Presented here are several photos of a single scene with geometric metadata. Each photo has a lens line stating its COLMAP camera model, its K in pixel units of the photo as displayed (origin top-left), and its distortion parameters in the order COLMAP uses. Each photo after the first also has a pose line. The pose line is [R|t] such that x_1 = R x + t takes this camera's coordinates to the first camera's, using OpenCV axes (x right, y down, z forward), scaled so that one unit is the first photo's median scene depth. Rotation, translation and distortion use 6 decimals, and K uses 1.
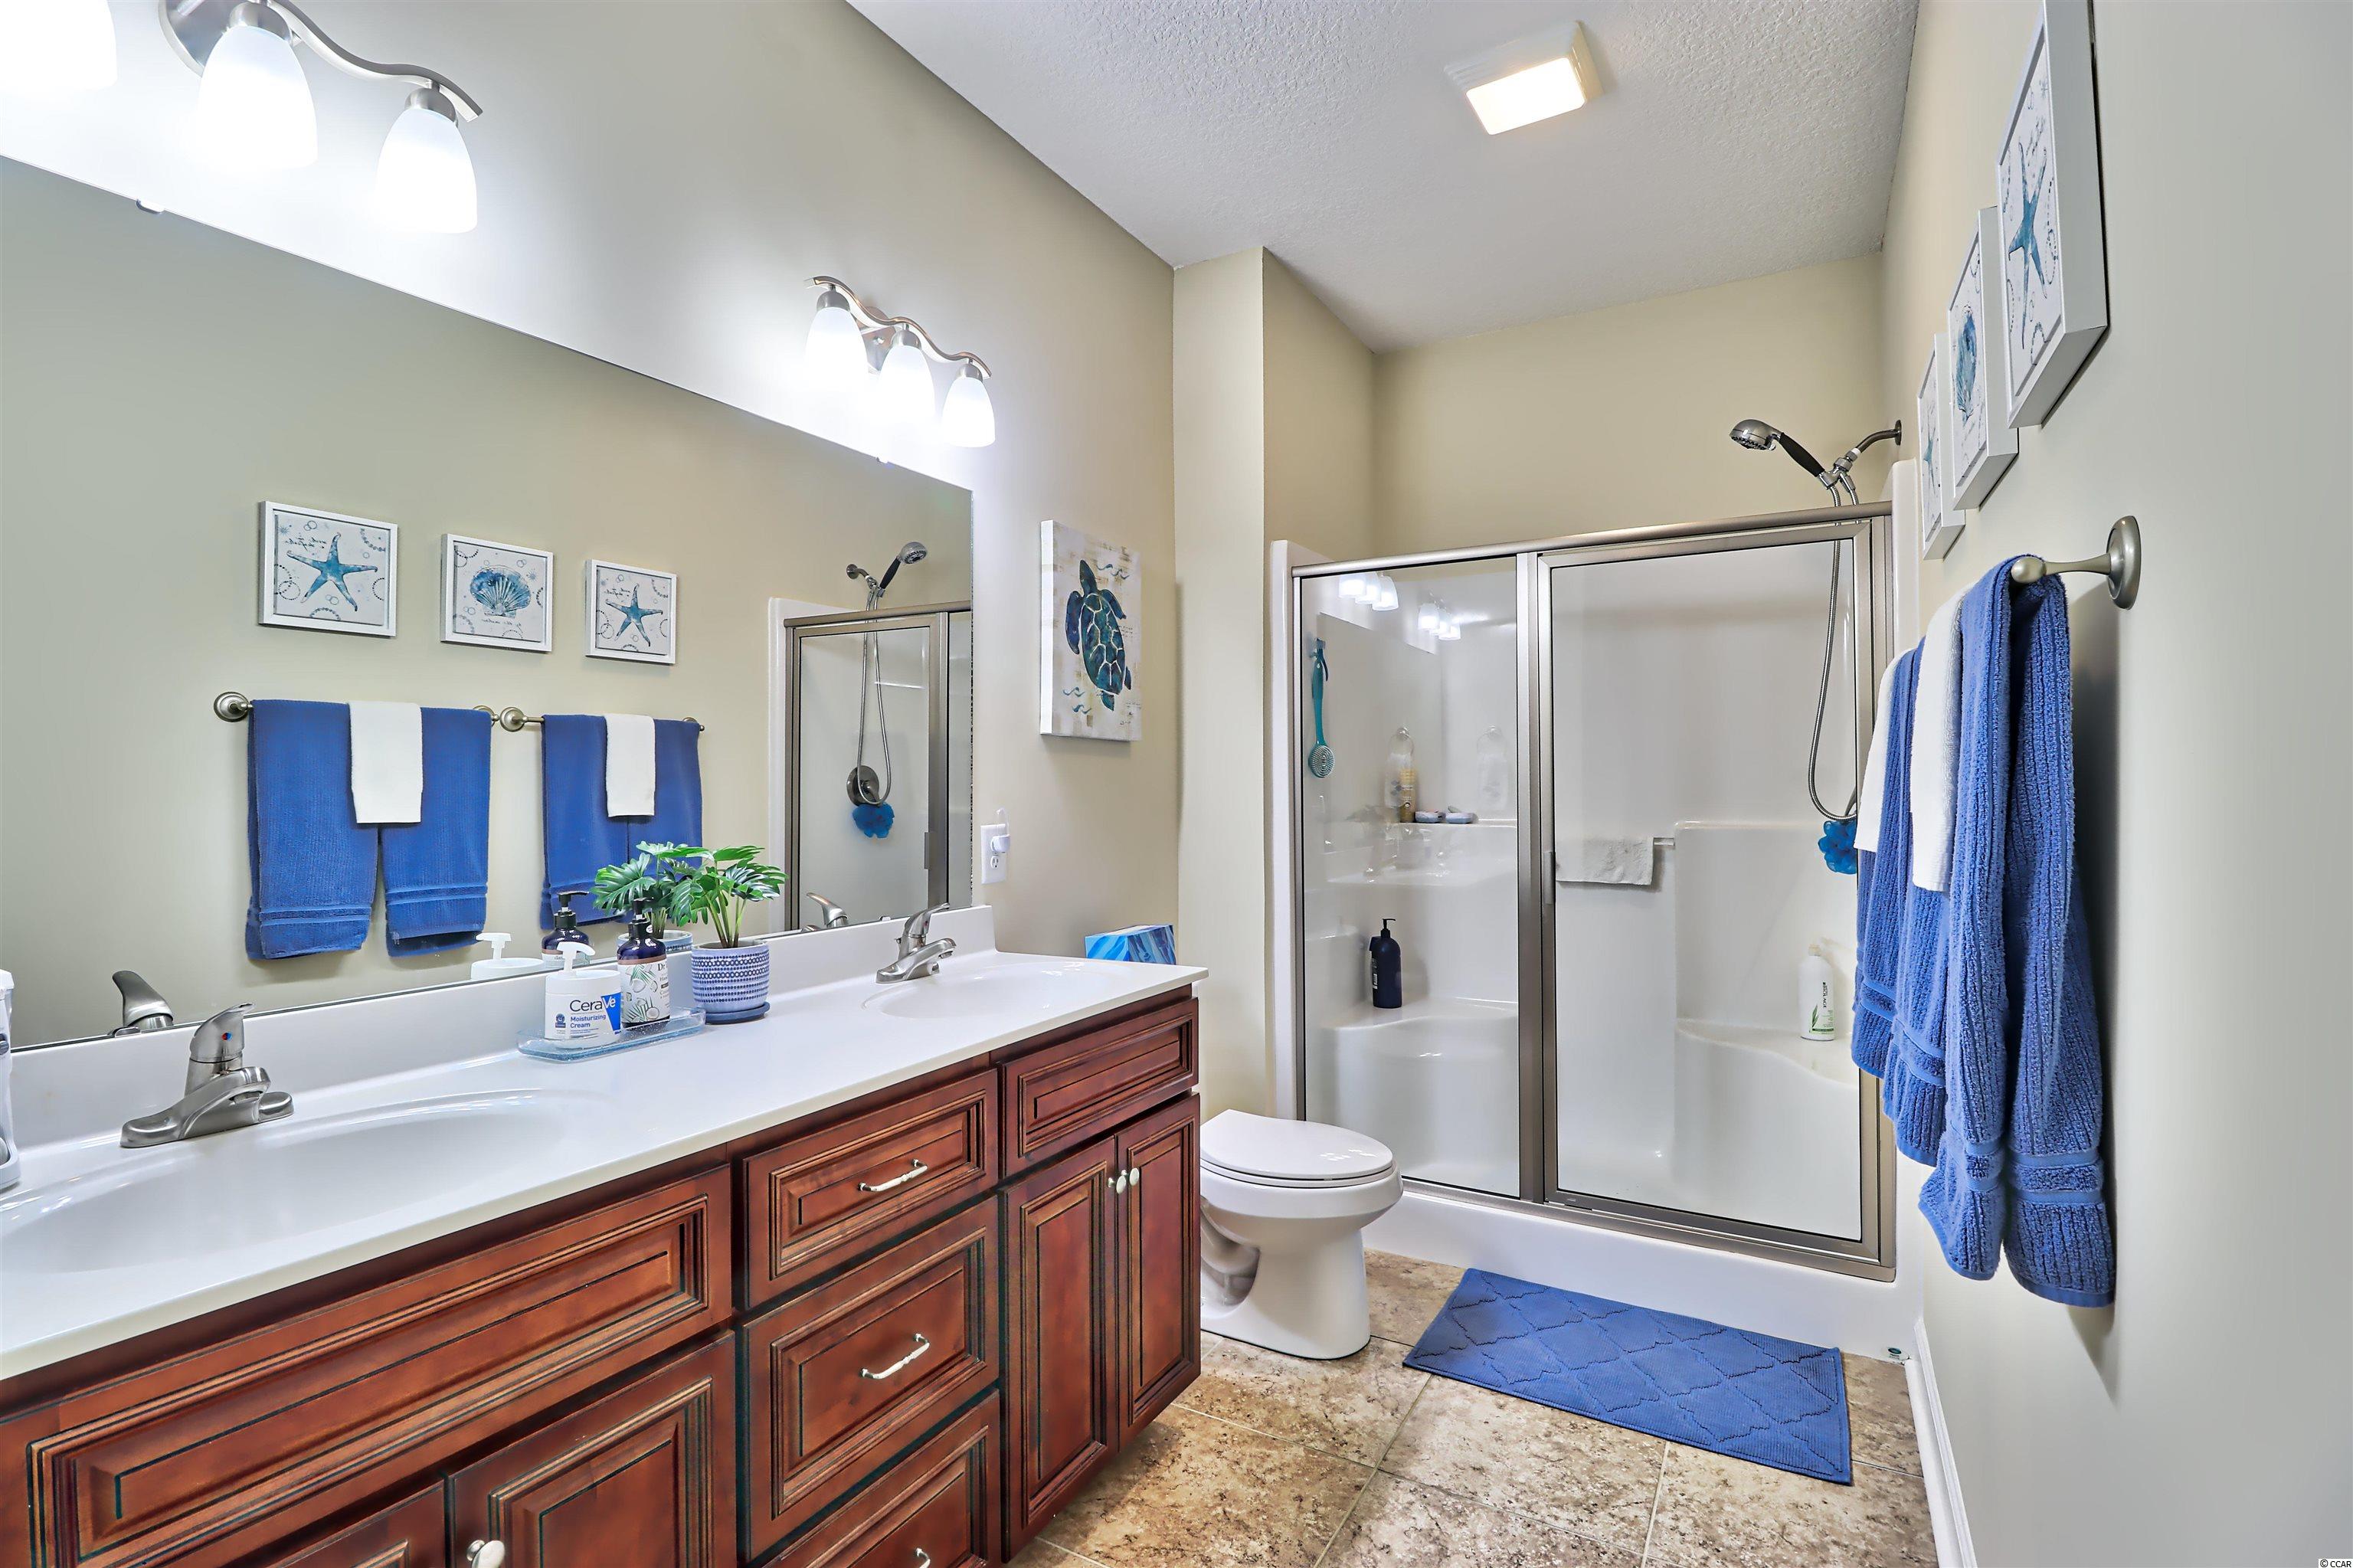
lens RADIAL K [[1087.0, 0, 1157.9], [0, 1087.0, 774.7], [0, 0, 1]] dist [0.000008, -0.013551]
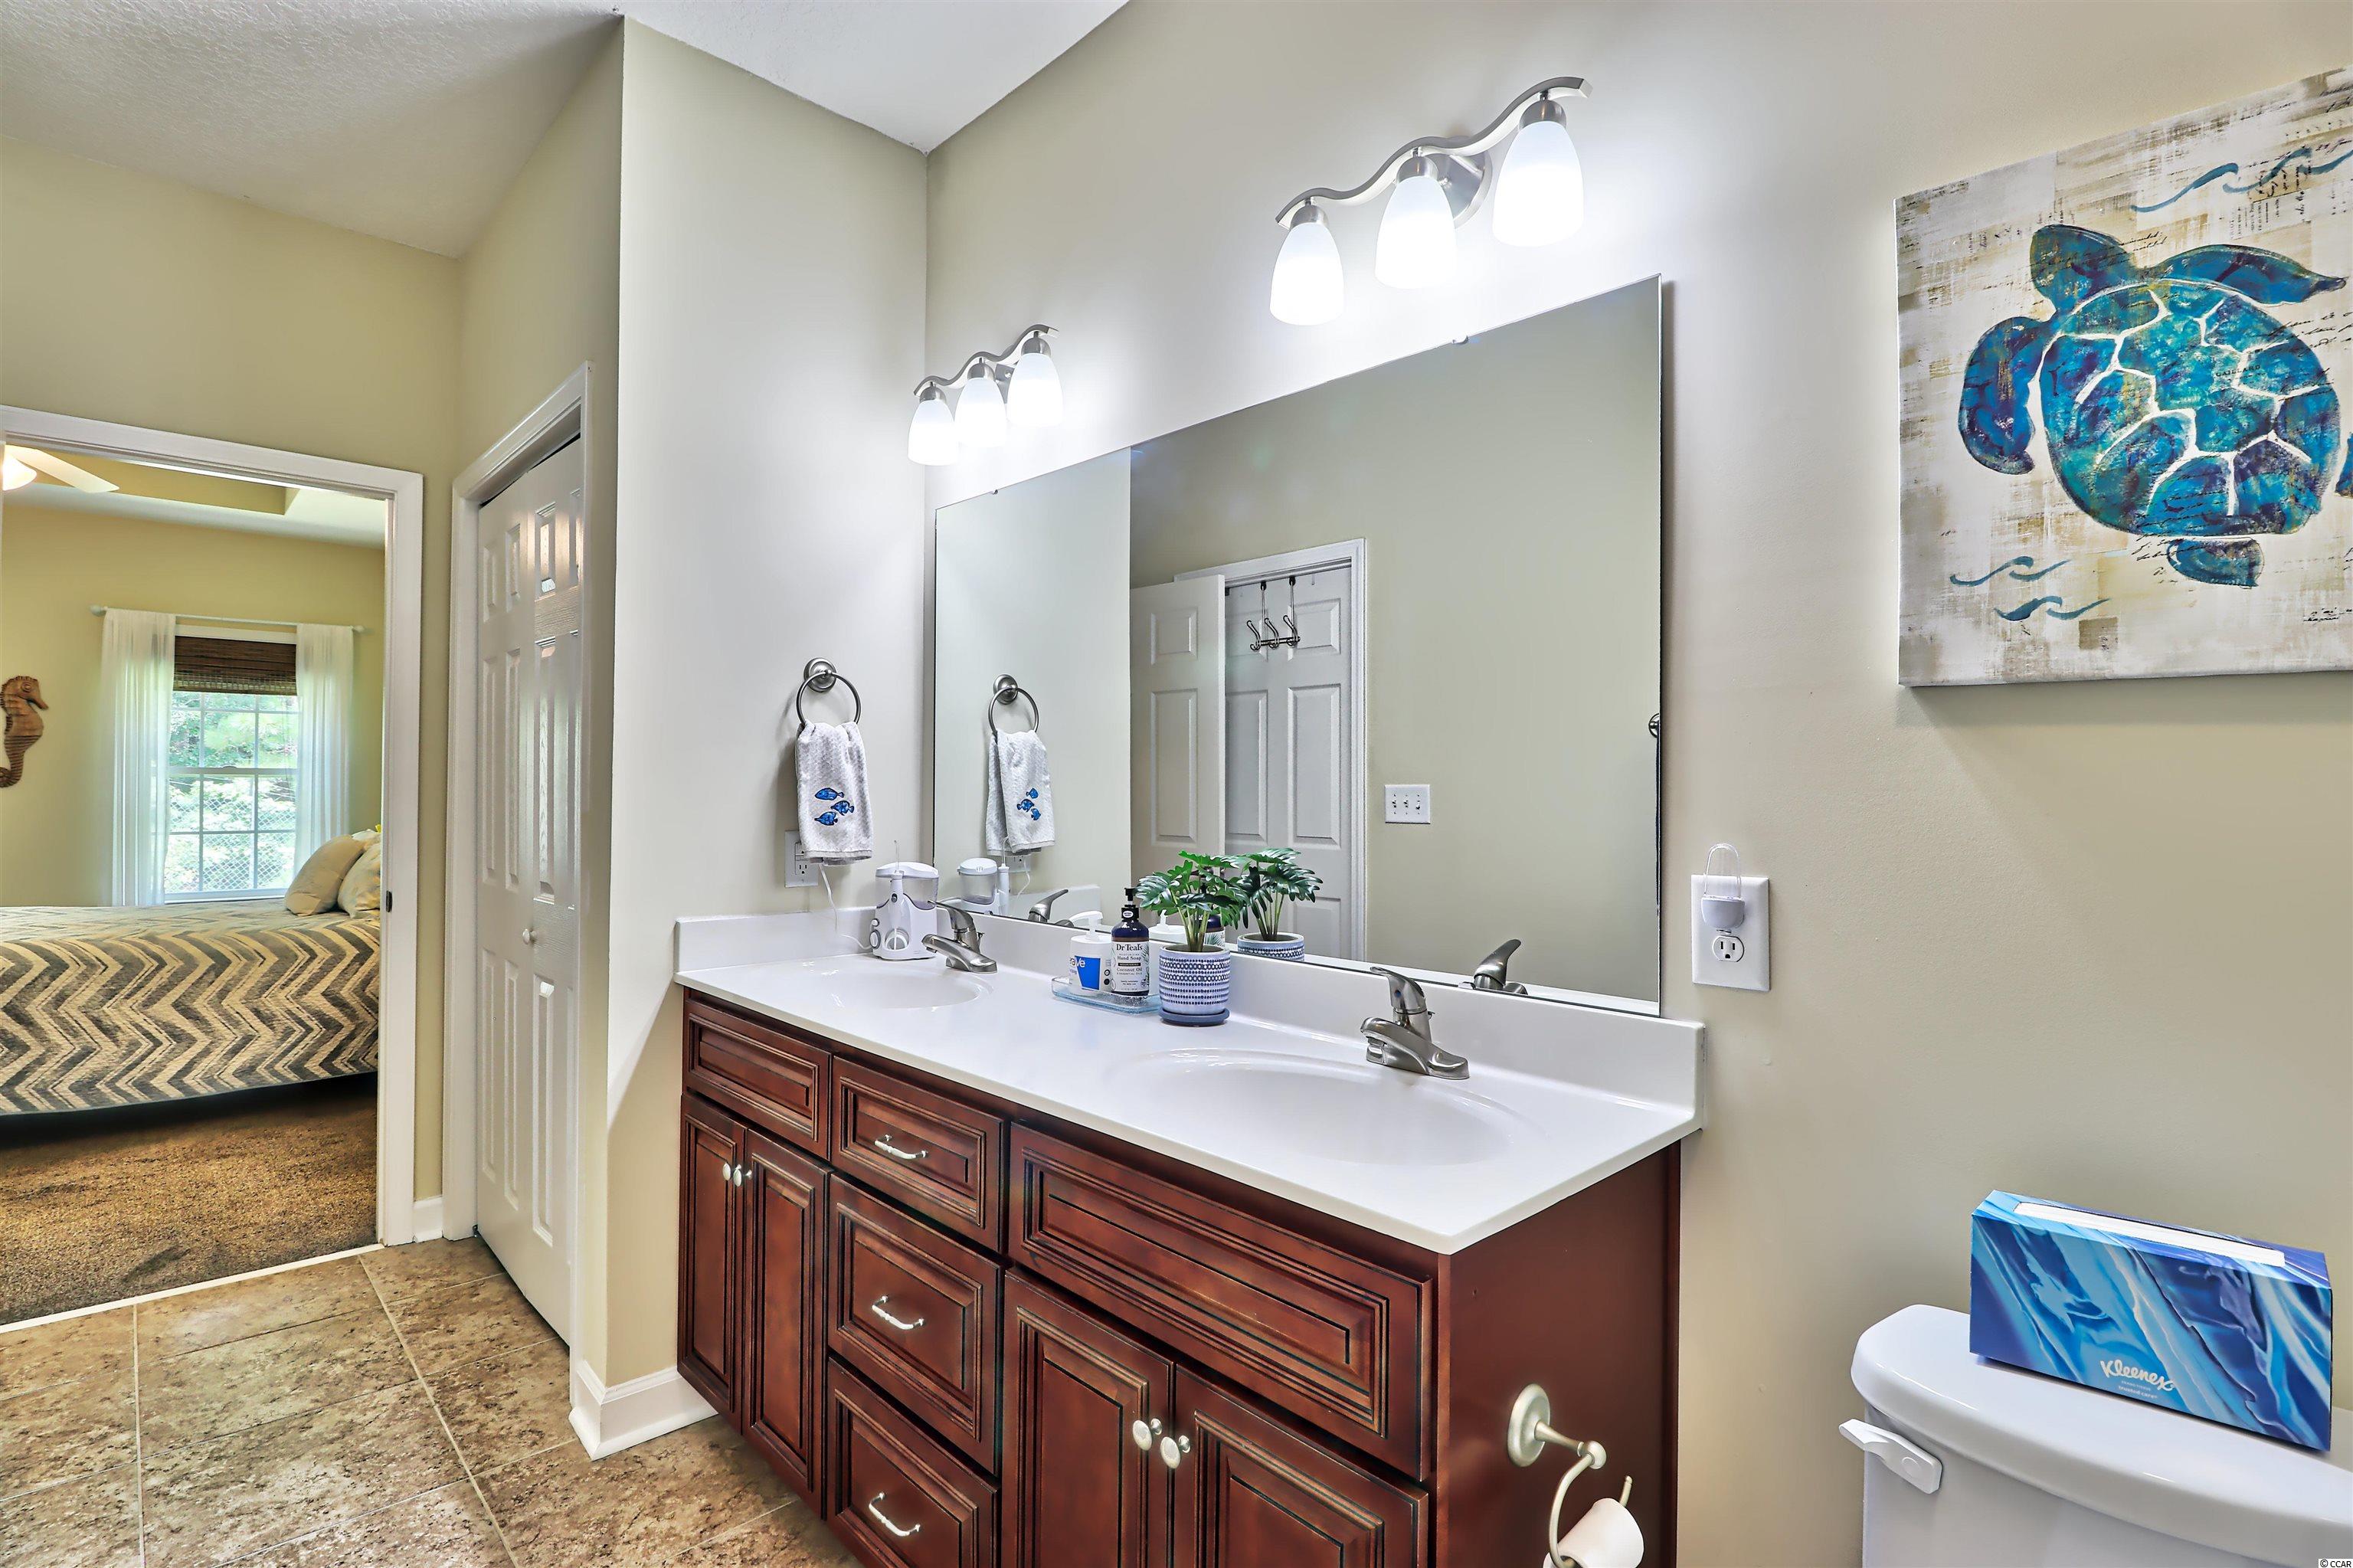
lens RADIAL K [[1087.0, 0, 1157.9], [0, 1087.0, 774.7], [0, 0, 1]] dist [0.000008, -0.013551]
pose [[-0.272084, -0.007052, -0.962248, 0.383791], [0.003509, 0.999959, -0.008321, 0.000757], [0.962267, -0.005641, -0.272048, 0.794140]]
